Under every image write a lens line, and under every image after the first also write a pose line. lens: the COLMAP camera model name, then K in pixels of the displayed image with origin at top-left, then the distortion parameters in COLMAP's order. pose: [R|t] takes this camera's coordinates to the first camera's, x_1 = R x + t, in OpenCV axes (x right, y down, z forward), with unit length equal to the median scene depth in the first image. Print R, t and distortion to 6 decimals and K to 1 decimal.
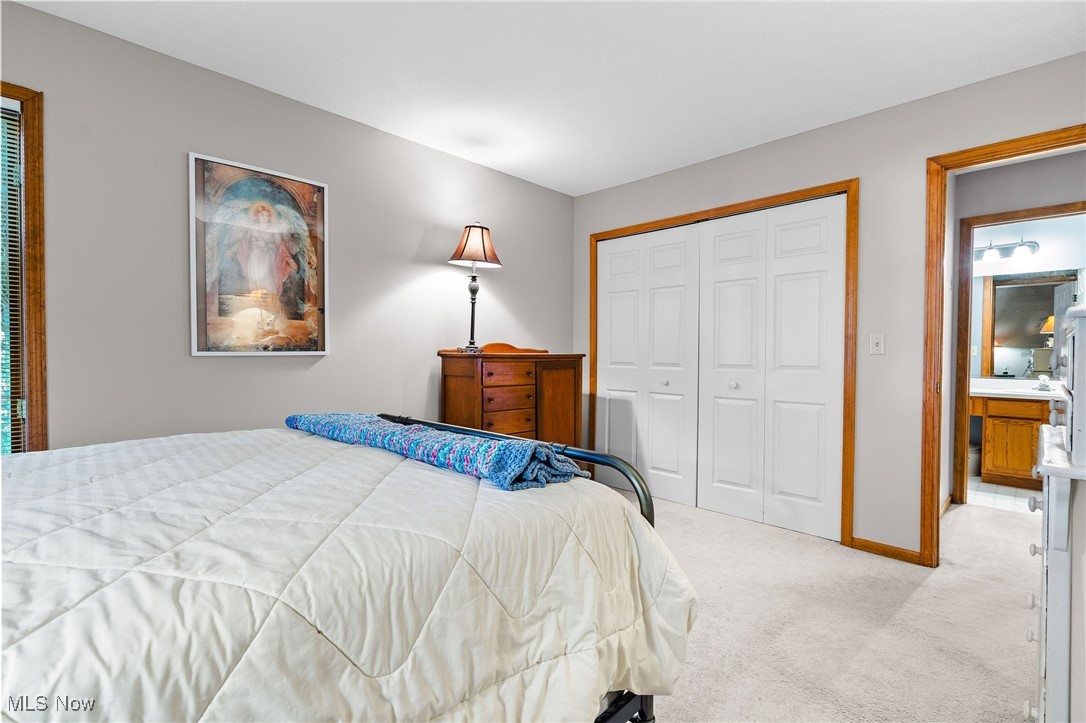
lens RADIAL K [[495.7, 0, 539.9], [0, 495.7, 361.0], [0, 0, 1]] dist [-0.003500, 0.003468]
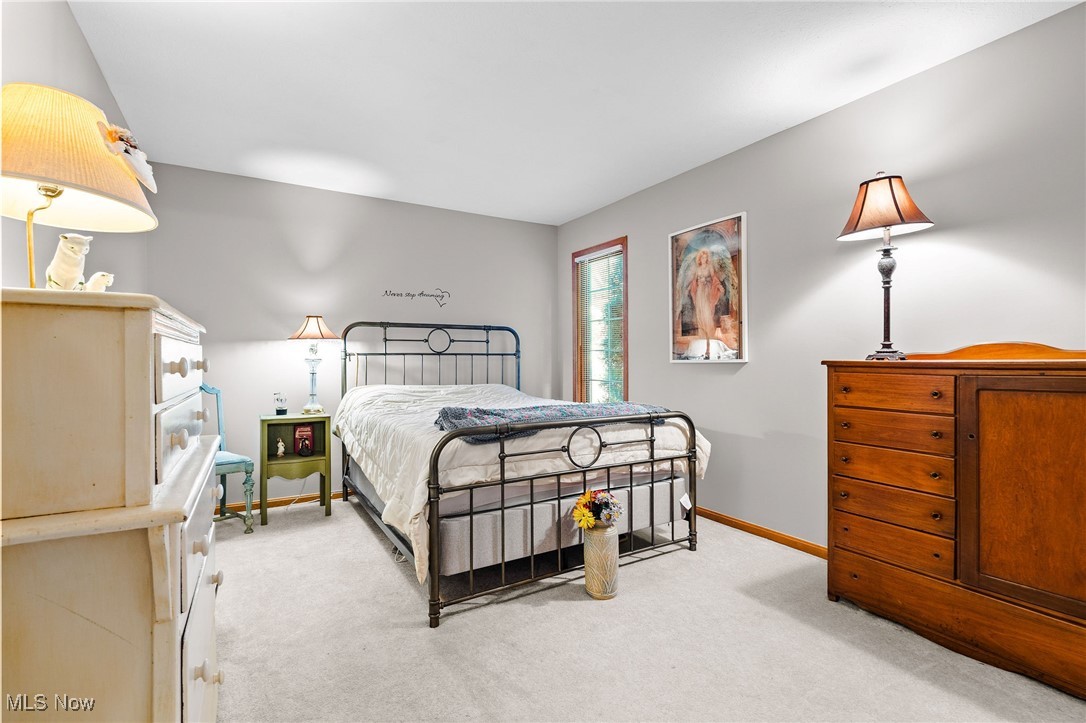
lens RADIAL K [[495.7, 0, 541.1], [0, 495.7, 362.1], [0, 0, 1]] dist [-0.003500, 0.003468]
pose [[-0.243396, 0.000469, -0.969927, 0.691871], [-0.013726, 0.999898, 0.003928, -0.009532], [0.969830, 0.014270, -0.243365, 0.735369]]
